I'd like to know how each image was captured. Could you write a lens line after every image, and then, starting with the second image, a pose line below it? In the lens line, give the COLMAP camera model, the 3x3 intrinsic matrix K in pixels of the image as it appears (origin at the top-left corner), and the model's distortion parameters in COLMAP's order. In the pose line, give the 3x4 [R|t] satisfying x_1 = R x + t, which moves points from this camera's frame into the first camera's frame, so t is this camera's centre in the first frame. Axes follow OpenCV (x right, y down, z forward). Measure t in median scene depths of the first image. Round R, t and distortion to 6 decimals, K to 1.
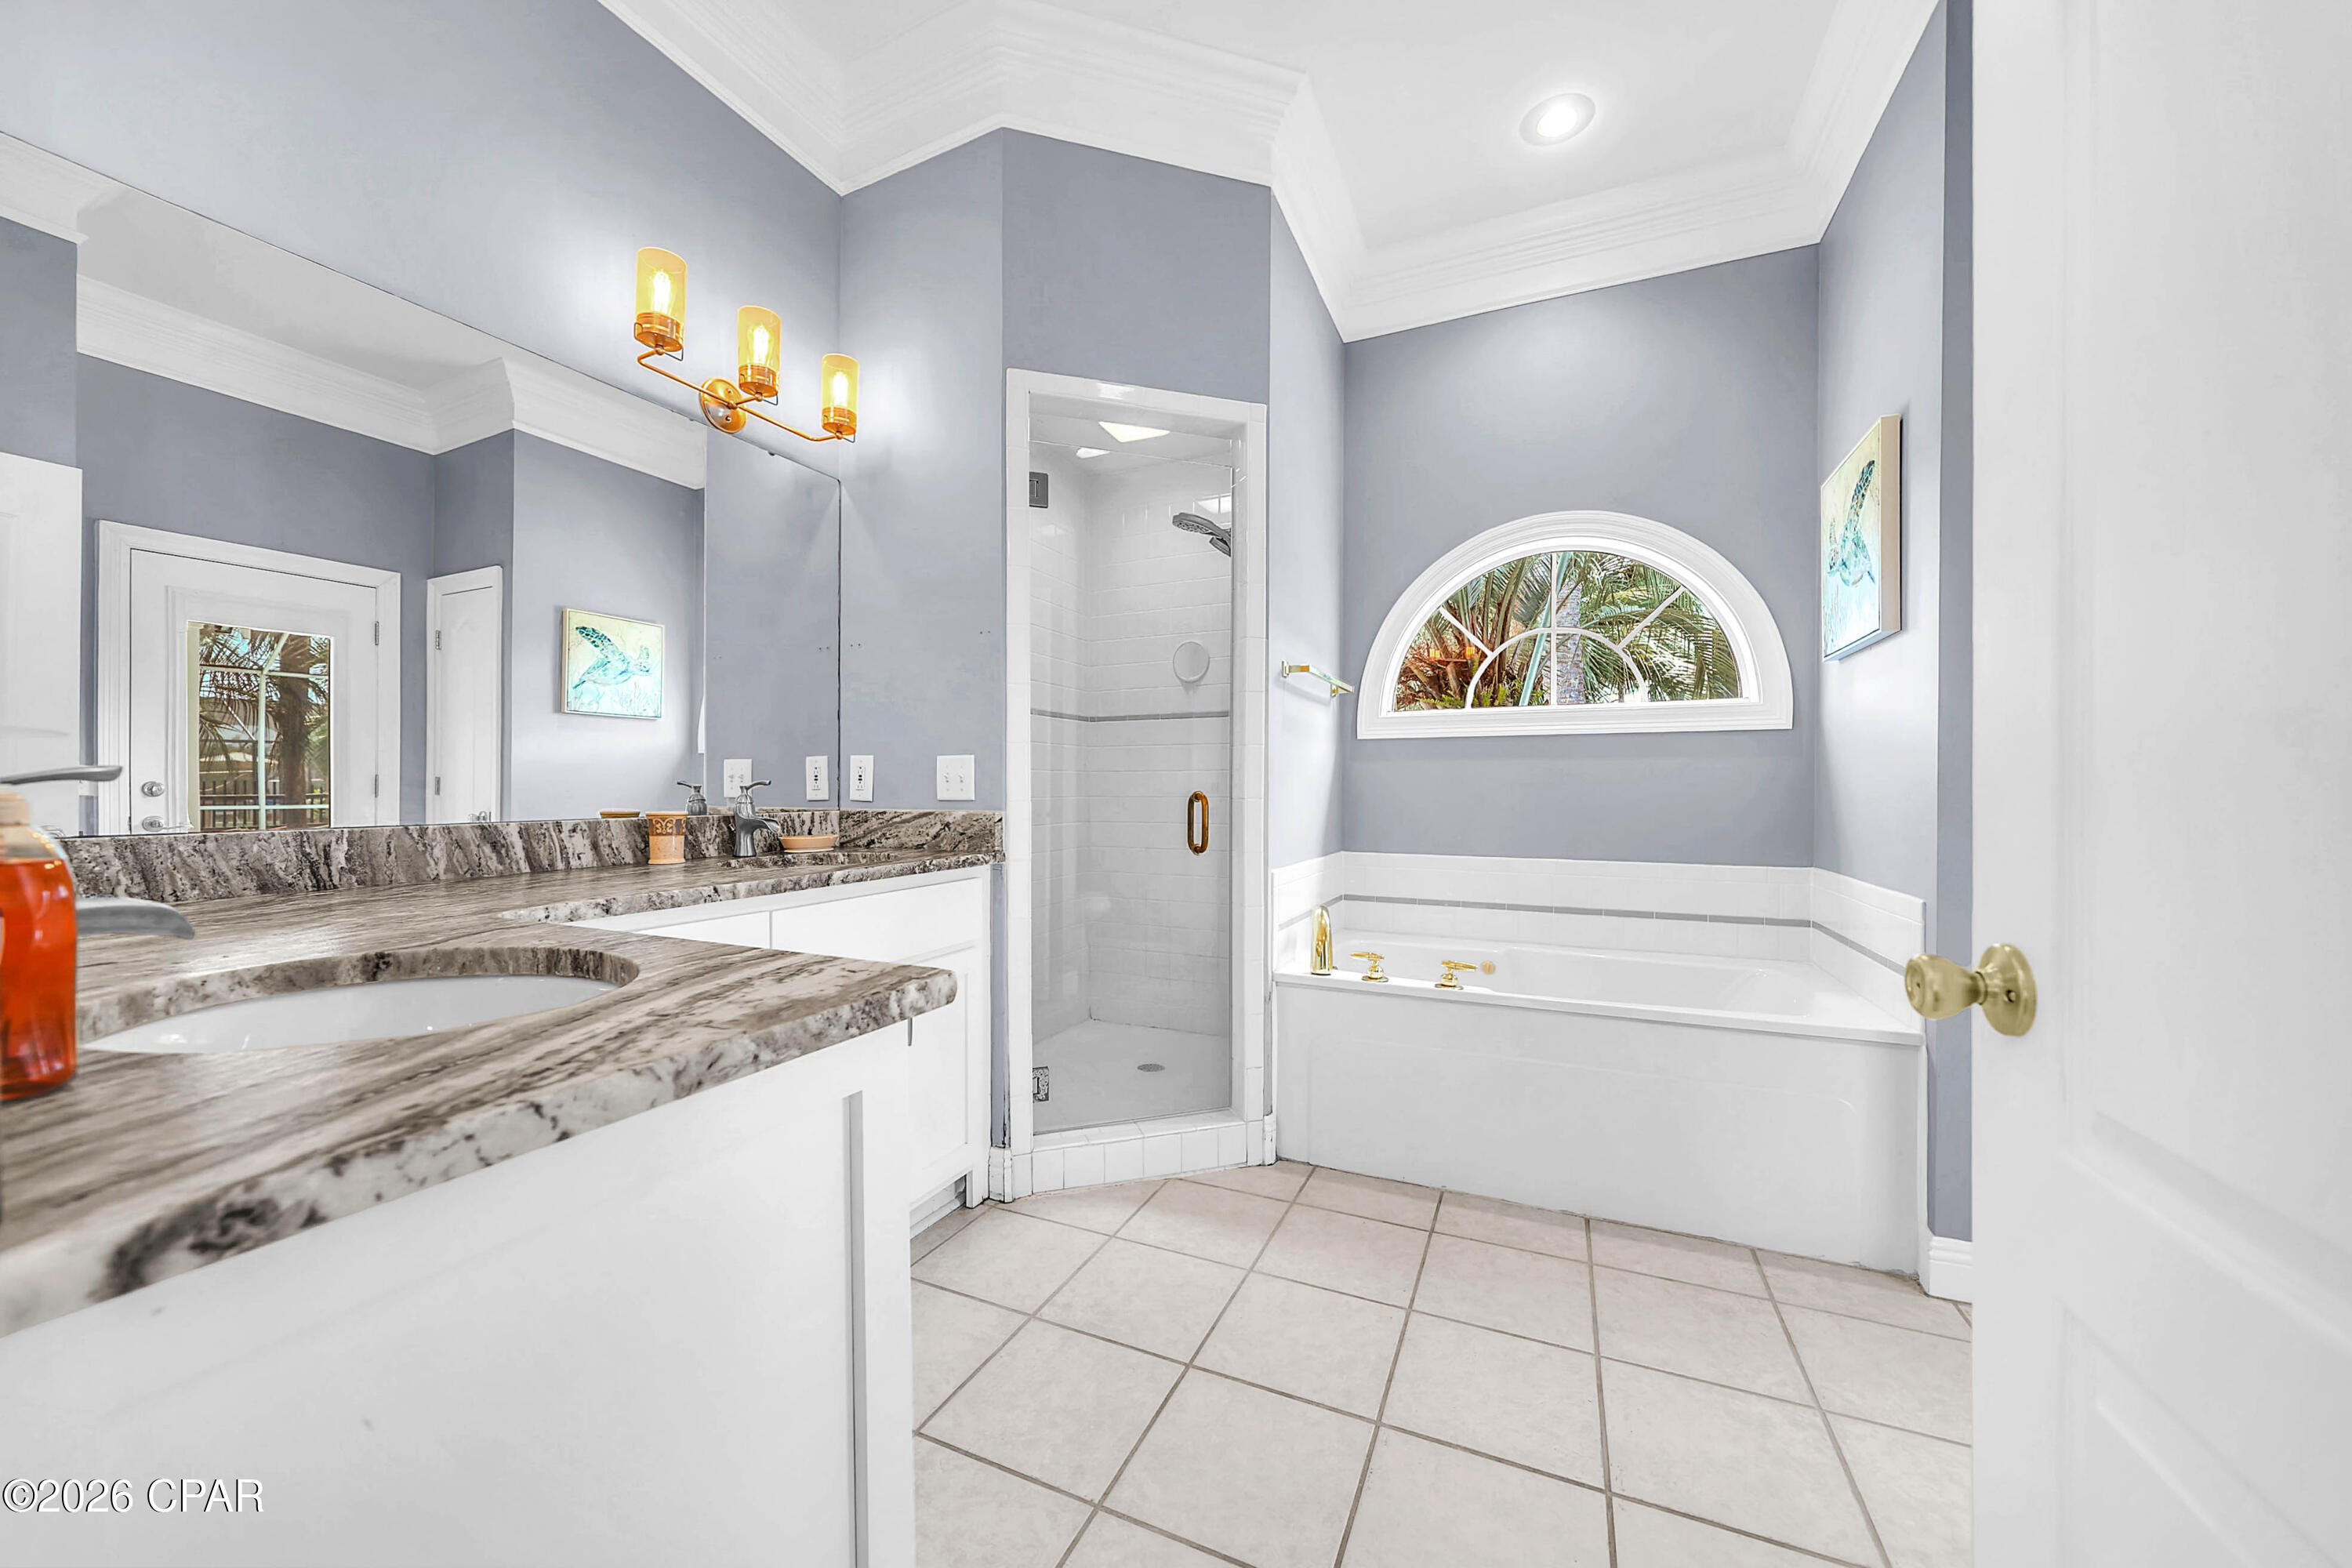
lens RADIAL K [[857.5, 0, 1176.0], [0, 857.5, 784.0], [0, 0, 1]] dist [-0.000194, 0.000012]
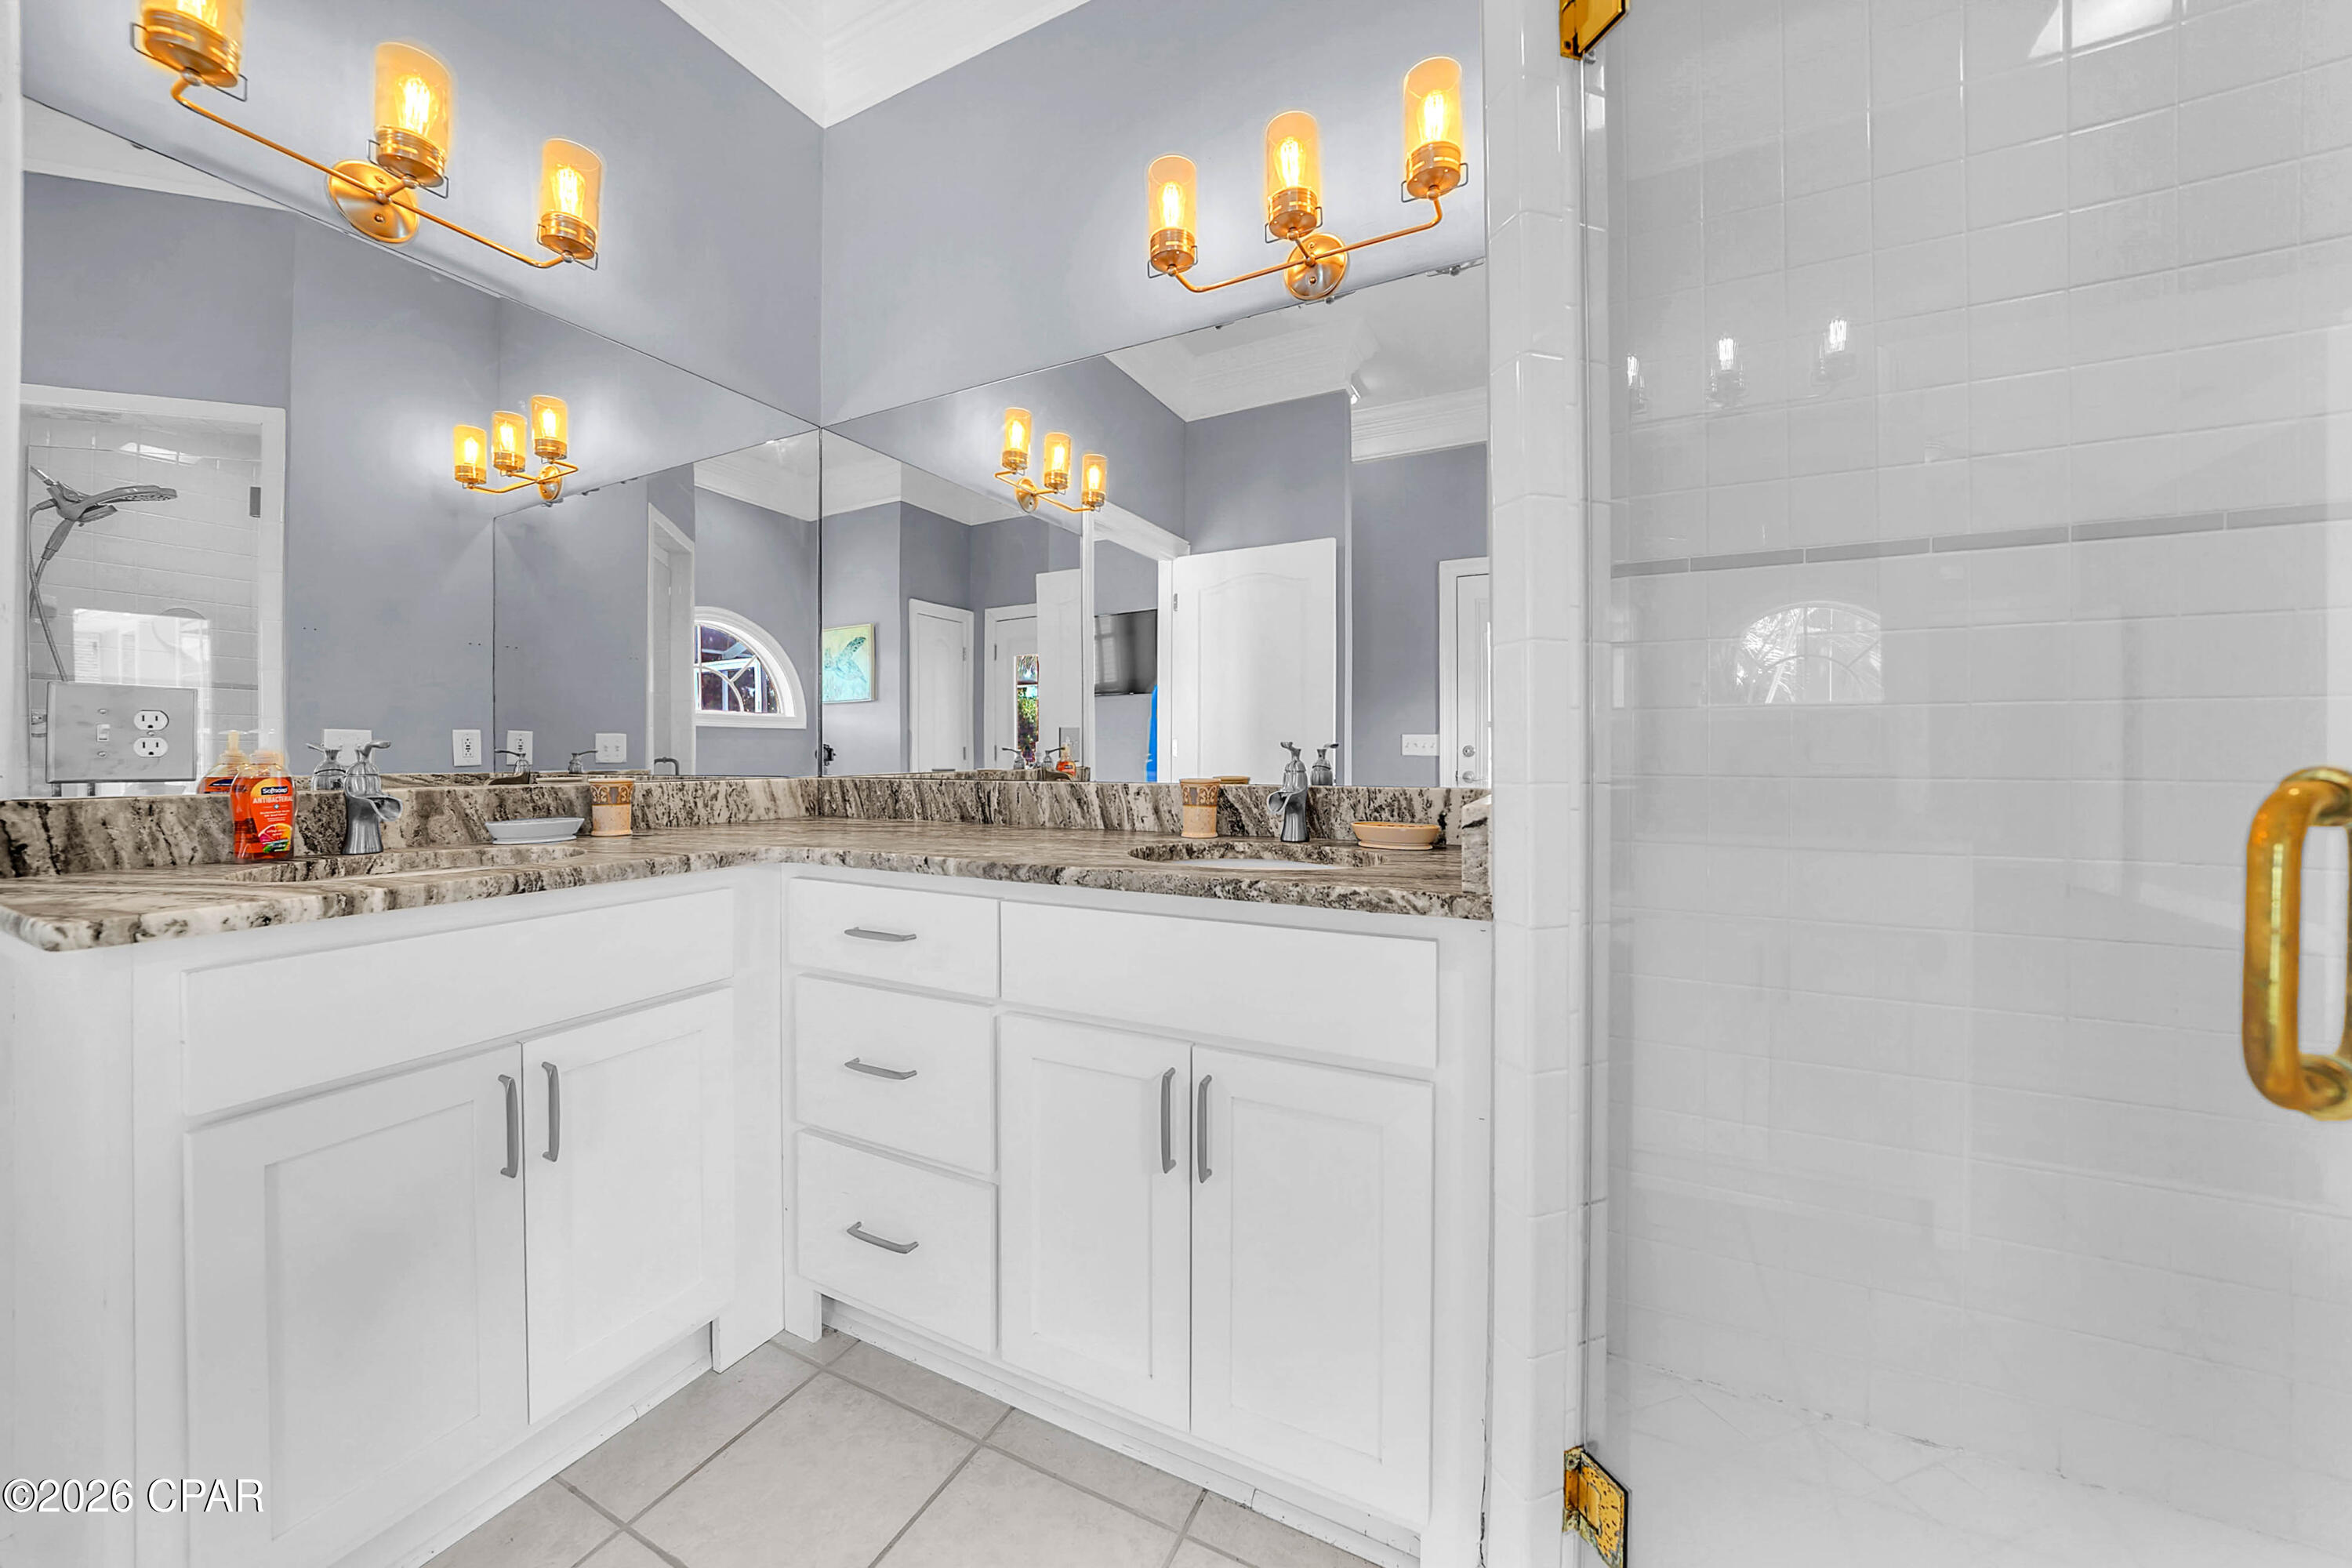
lens RADIAL K [[839.5, 0, 1167.2], [0, 839.5, 763.8], [0, 0, 1]] dist [-0.022899, -0.000017]
pose [[-0.043819, 0.011237, -0.998976, 0.228935], [0.001240, 0.999937, 0.011194, 0.006145], [0.999039, -0.000748, -0.043830, 0.843158]]
